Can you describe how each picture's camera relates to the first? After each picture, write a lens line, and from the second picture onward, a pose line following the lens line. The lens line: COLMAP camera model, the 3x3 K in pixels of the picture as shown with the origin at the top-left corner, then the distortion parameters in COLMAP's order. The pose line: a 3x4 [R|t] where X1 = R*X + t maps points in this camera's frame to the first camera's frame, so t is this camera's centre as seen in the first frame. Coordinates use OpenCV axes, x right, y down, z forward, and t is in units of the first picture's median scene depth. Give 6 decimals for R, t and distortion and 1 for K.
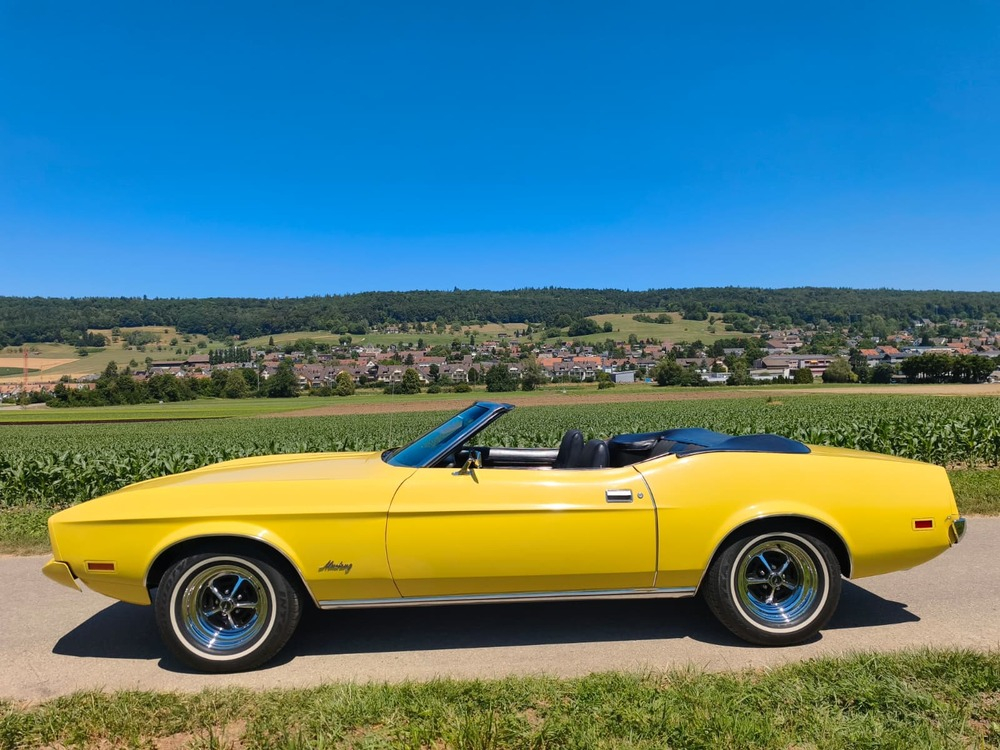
lens RADIAL K [[672.2, 0, 489.1], [0, 672.2, 387.8], [0, 0, 1]] dist [0.017911, -0.027519]
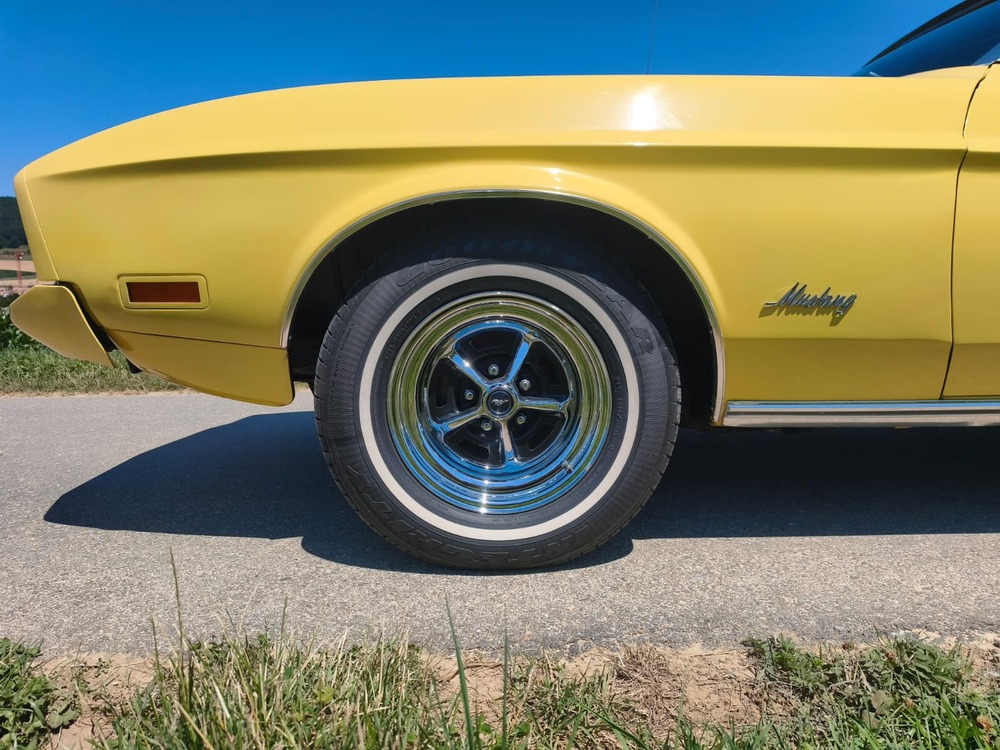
lens RADIAL K [[672.2, 0, 485.2], [0, 672.2, 376.5], [0, 0, 1]] dist [0.017911, -0.027519]
pose [[0.999744, 0.022098, -0.004761, -0.383943], [-0.021488, 0.994418, 0.103301, 0.261519], [0.007018, -0.103172, 0.994639, 0.608149]]
